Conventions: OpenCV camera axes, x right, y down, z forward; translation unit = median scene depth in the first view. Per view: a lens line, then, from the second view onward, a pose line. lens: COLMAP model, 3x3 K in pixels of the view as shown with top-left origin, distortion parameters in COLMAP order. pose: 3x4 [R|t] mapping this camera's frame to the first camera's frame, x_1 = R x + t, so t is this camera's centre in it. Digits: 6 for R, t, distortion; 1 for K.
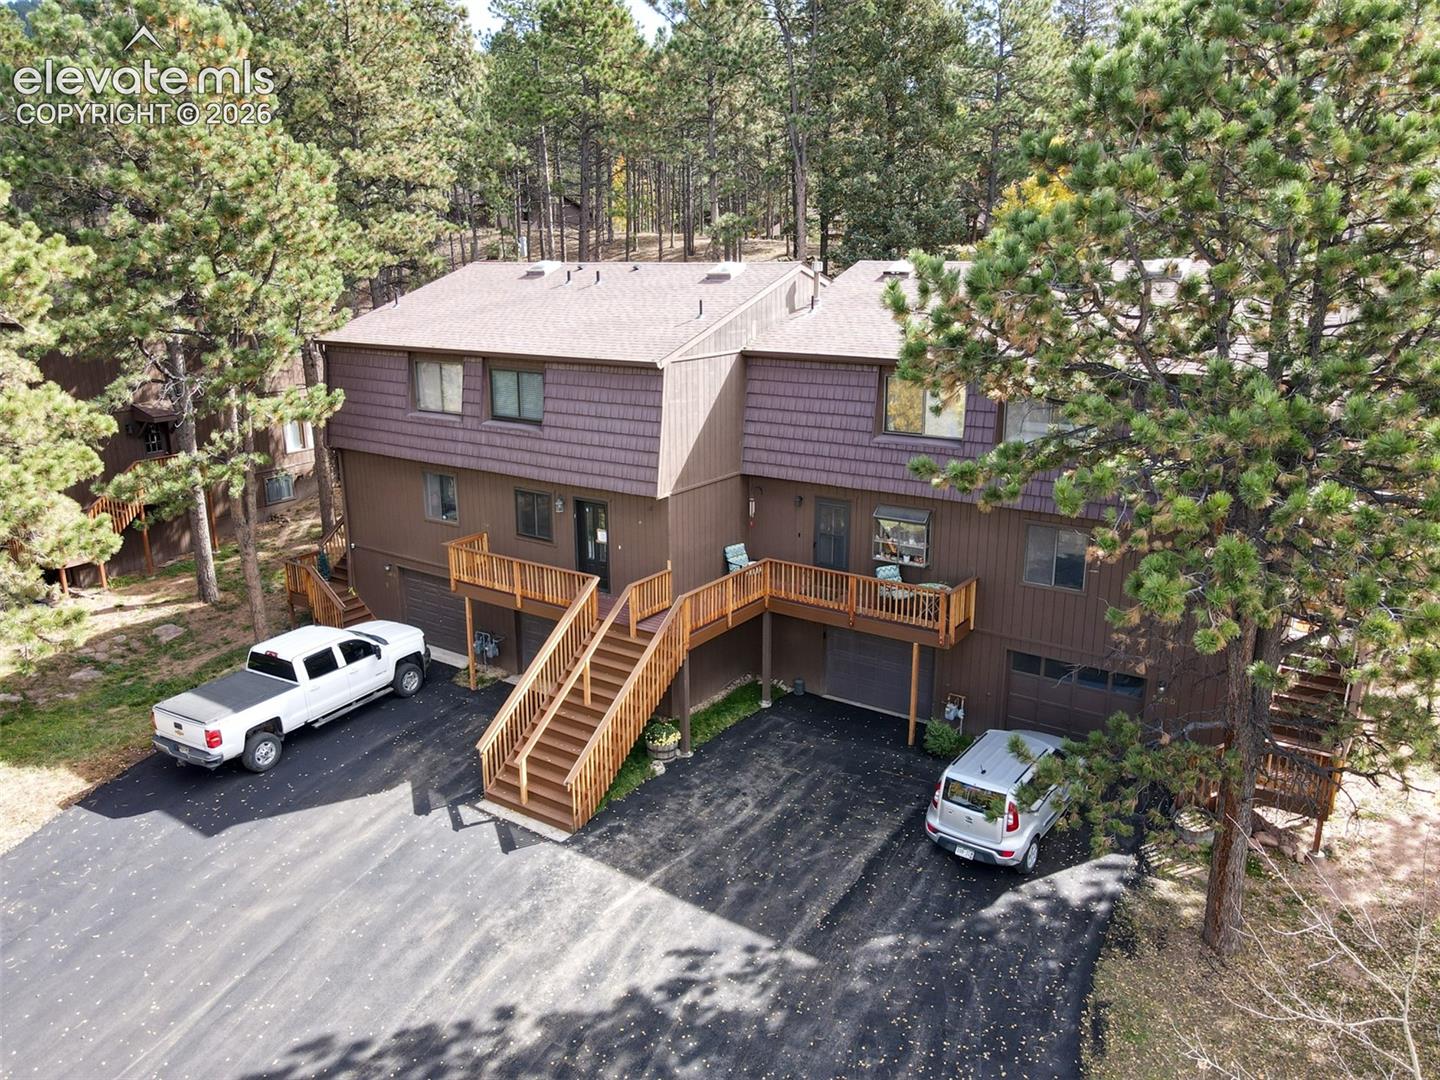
lens RADIAL K [[1074.1, 0, 720.0], [0, 1074.1, 540.0], [0, 0, 1]] dist [0.010811, 0.002076]
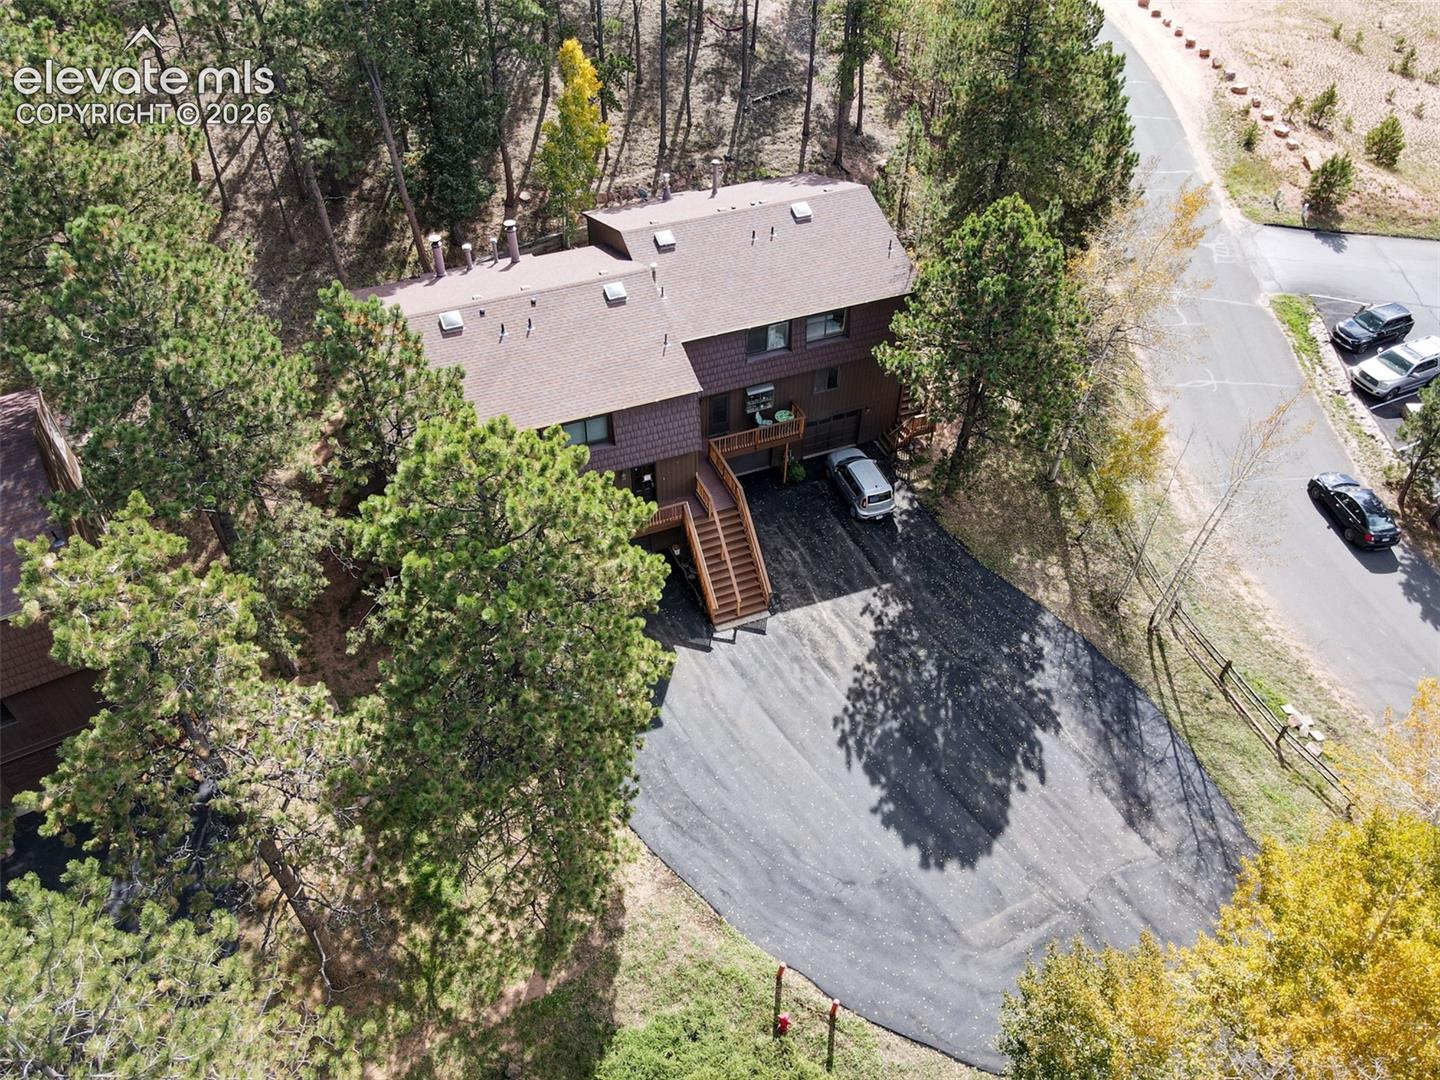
lens RADIAL K [[1079.0, 0, 742.3], [0, 1079.0, 535.6], [0, 0, 1]] dist [0.013489, 0.002022]
pose [[0.544384, -0.572442, 0.613153, -1.313771], [0.207235, 0.800078, 0.562965, -1.003650], [-0.812835, -0.179402, 0.554179, -0.129619]]
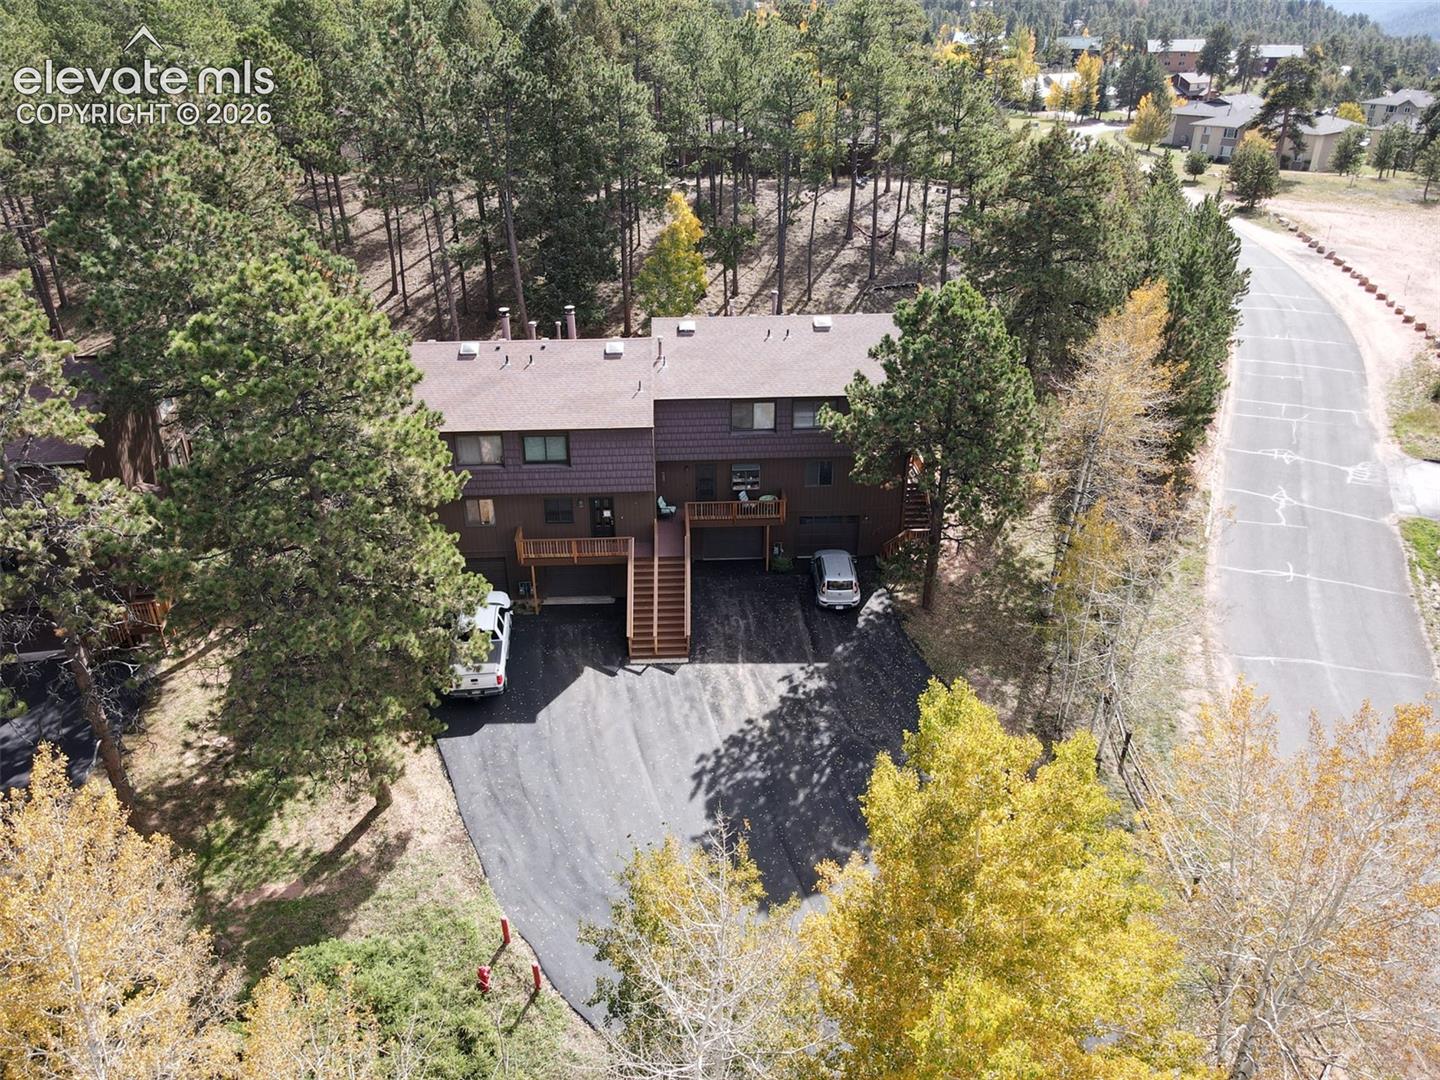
lens RADIAL K [[1074.1, 0, 720.0], [0, 1074.1, 540.0], [0, 0, 1]] dist [0.010811, 0.002076]
pose [[0.795831, -0.280572, 0.536593, -1.096296], [0.163458, 0.952816, 0.255778, -0.459689], [-0.583039, -0.115846, 0.804143, -0.693454]]
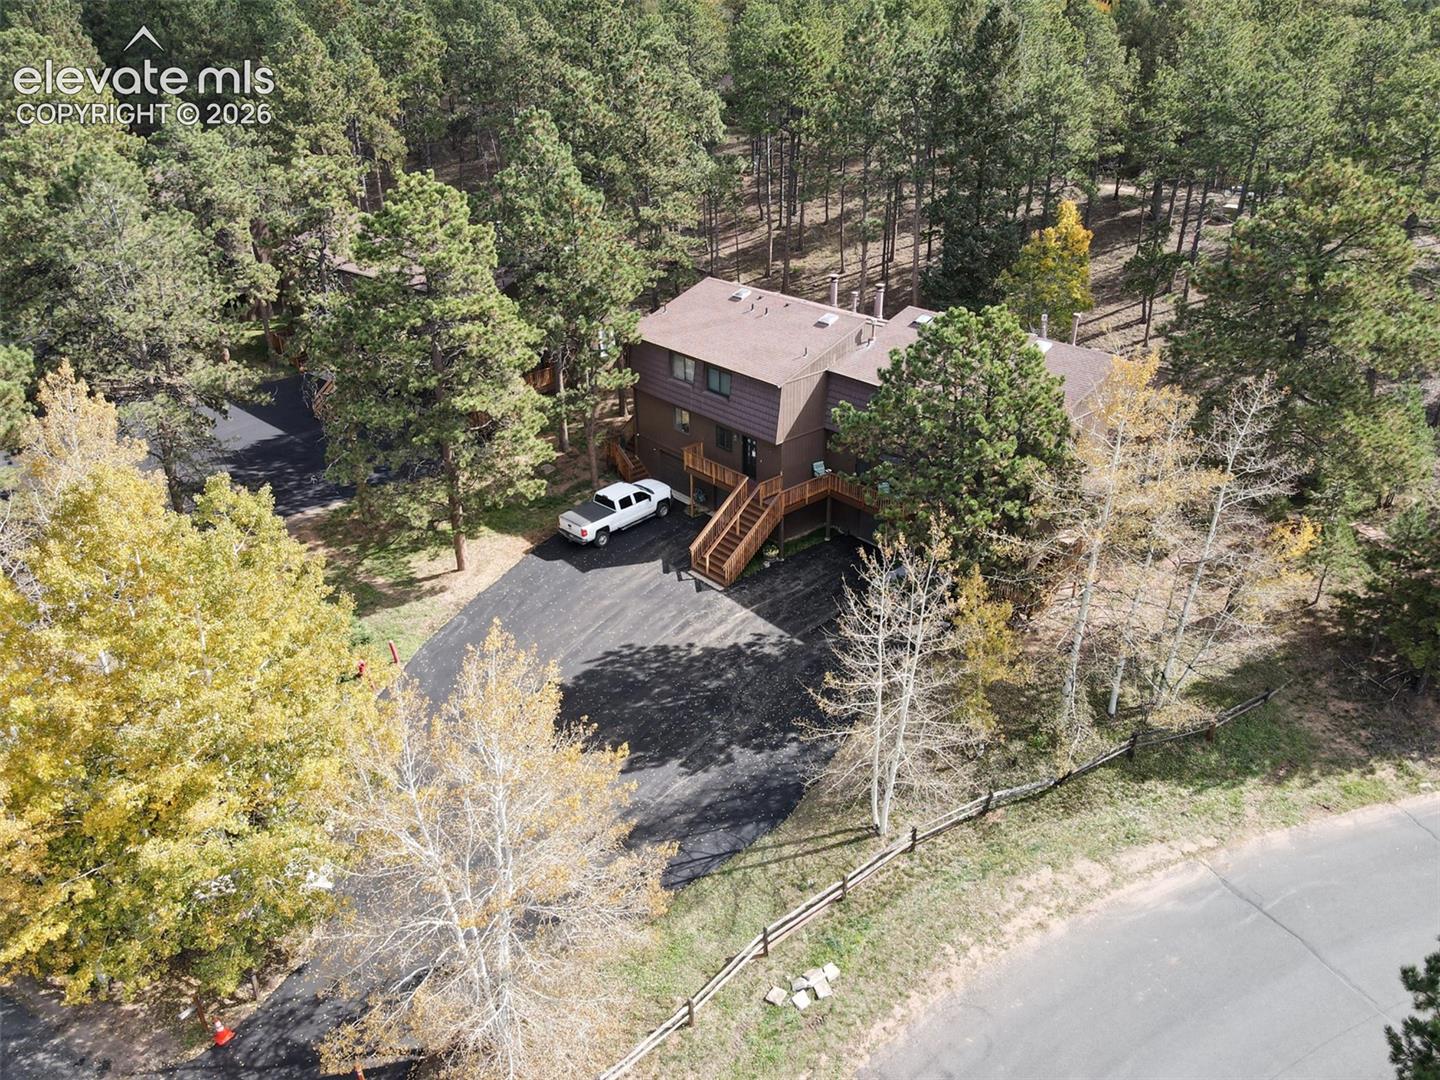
lens RADIAL K [[1074.1, 0, 720.0], [0, 1074.1, 540.0], [0, 0, 1]] dist [0.010811, 0.002076]
pose [[0.971476, 0.102818, -0.213690, 0.336987], [-0.055341, 0.974532, 0.217311, -0.336924], [0.230591, -0.199287, 0.952424, -1.212507]]
